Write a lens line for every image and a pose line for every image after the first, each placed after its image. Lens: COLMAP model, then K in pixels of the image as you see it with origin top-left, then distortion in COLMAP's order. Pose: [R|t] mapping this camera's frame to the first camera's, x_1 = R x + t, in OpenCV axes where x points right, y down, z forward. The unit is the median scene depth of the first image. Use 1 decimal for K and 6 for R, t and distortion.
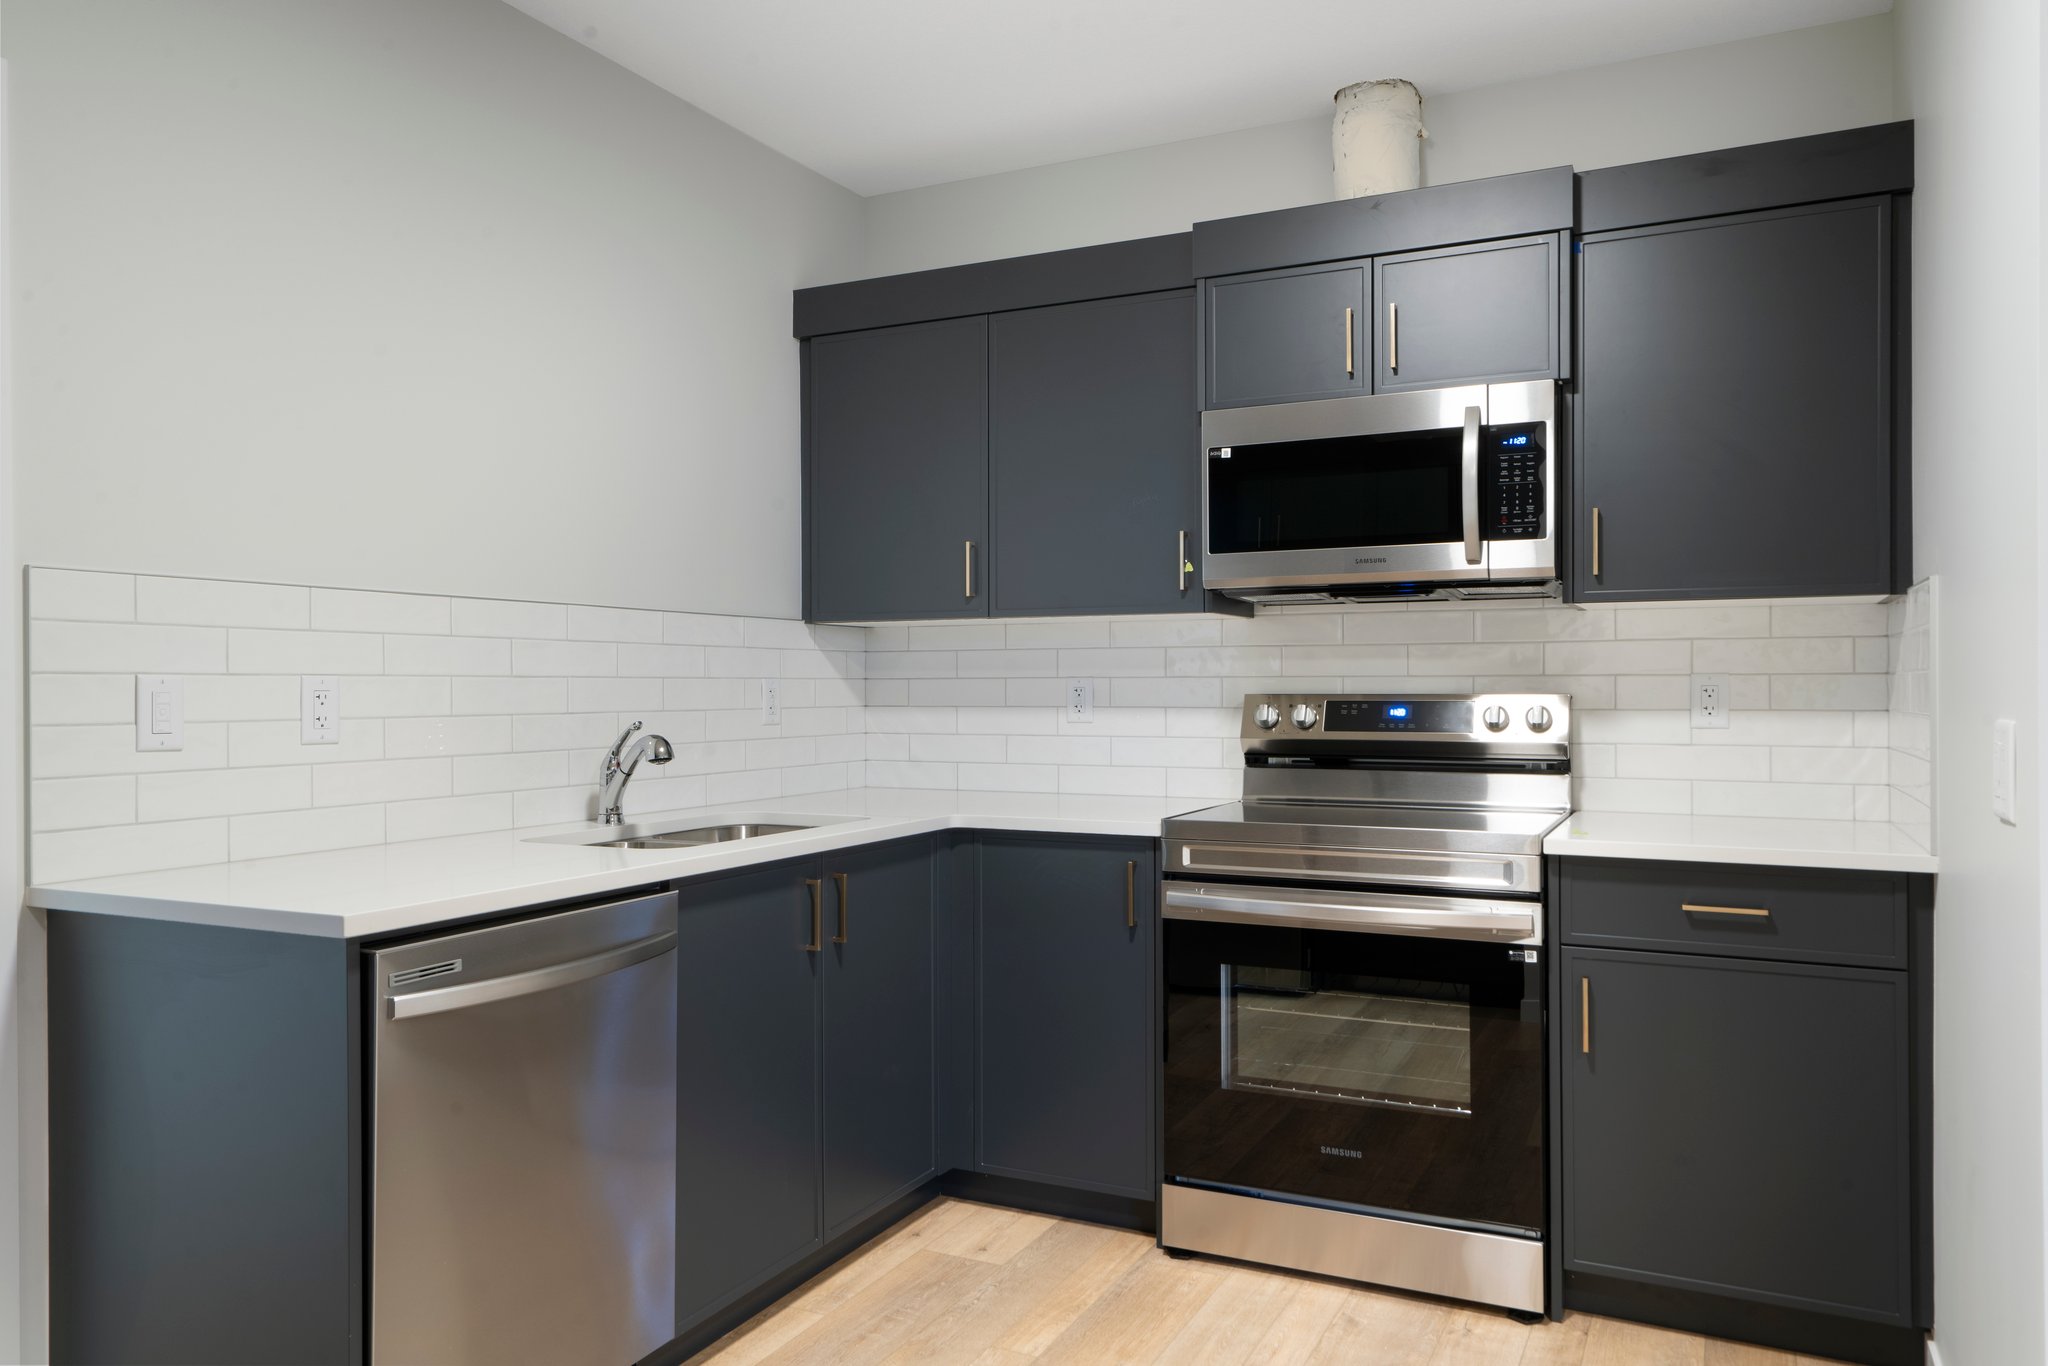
lens RADIAL K [[1438.9, 0, 1024.0], [0, 1438.9, 683.0], [0, 0, 1]] dist [0.008183, 0.002054]
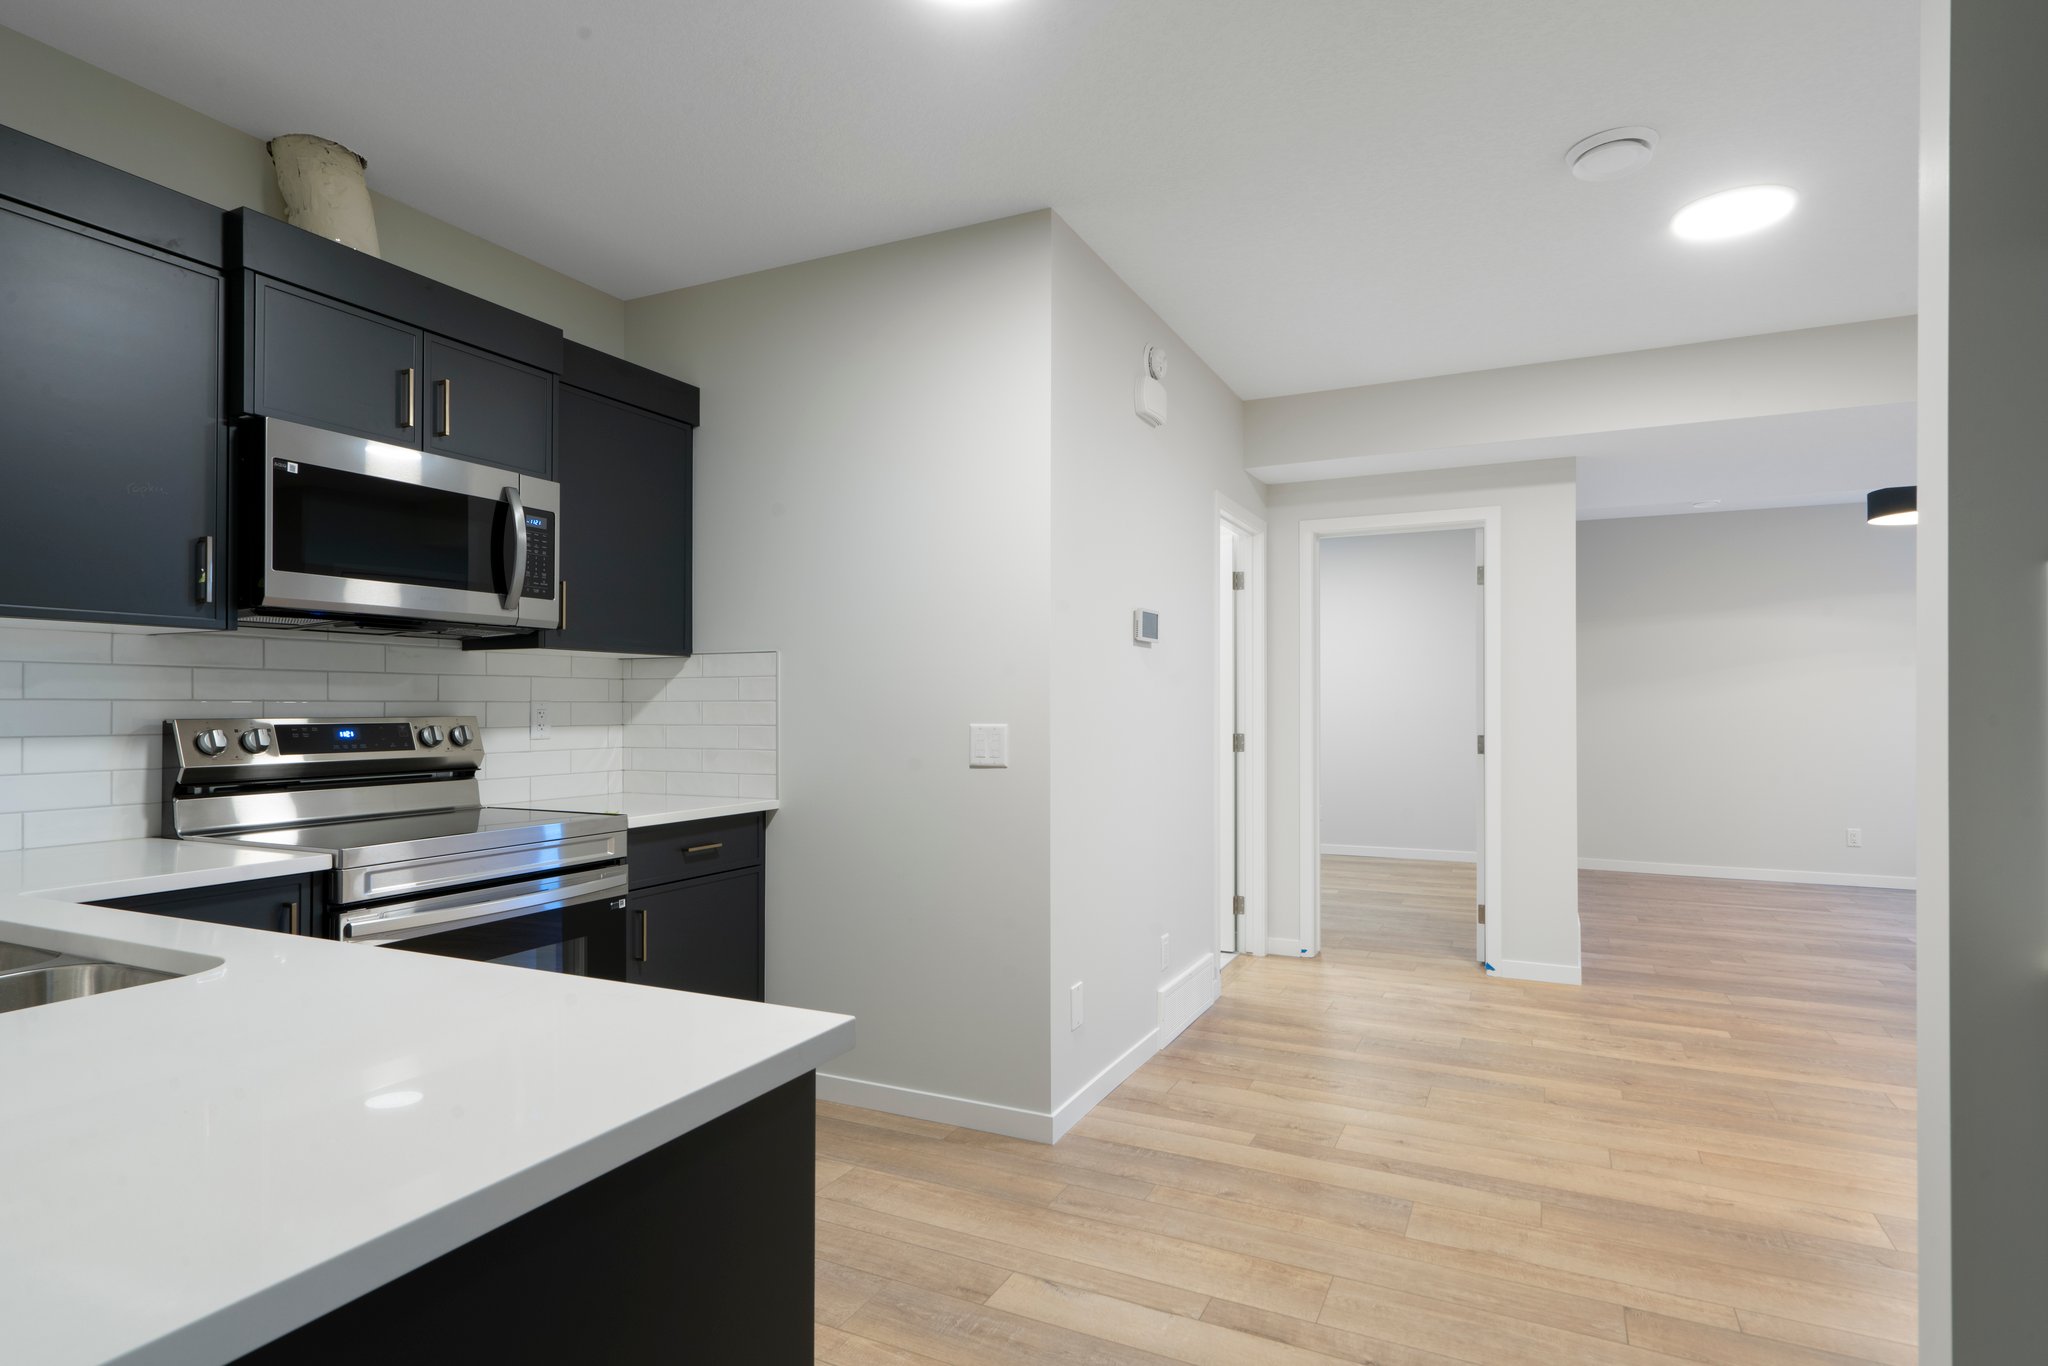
lens RADIAL K [[1069.2, 0, 1021.2], [0, 1069.2, 694.3], [0, 0, 1]] dist [0.002453, 0.001190]
pose [[-0.001091, 0.013628, 0.999907, -0.583783], [-0.000821, 0.999907, -0.013629, 0.000875], [-0.999999, -0.000836, -0.001080, 0.521821]]
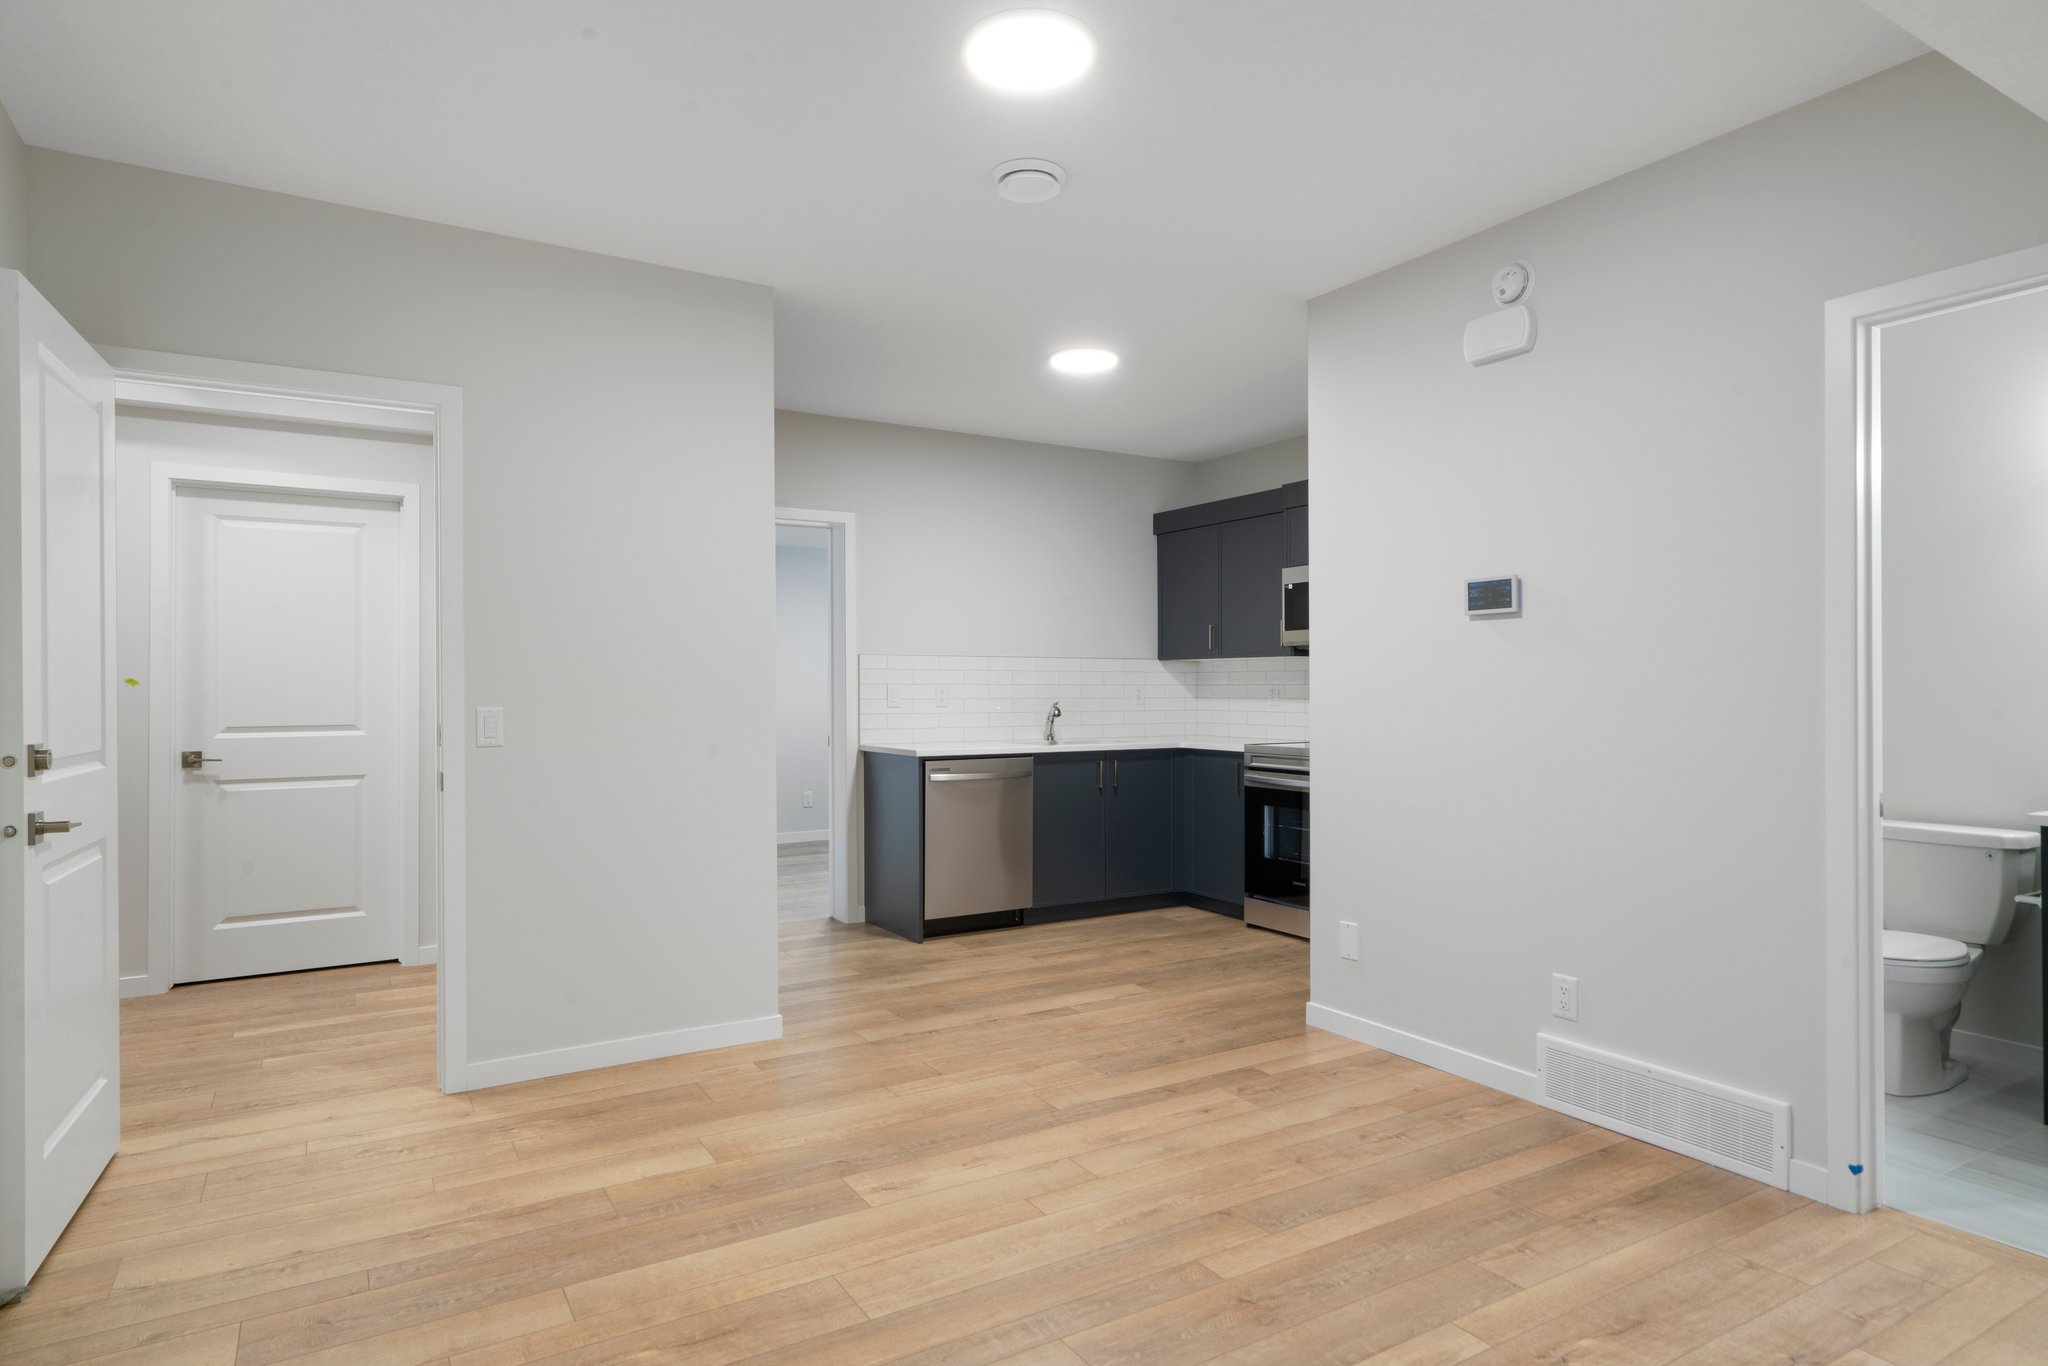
lens RADIAL K [[1159.6, 0, 1022.6], [0, 1159.6, 688.9], [0, 0, 1]] dist [-0.036091, -0.000019]
pose [[0.841265, 0.003135, -0.540615, 0.785767], [-0.001214, 0.999992, 0.003910, -0.004622], [0.540622, -0.002633, 0.841261, -0.779634]]
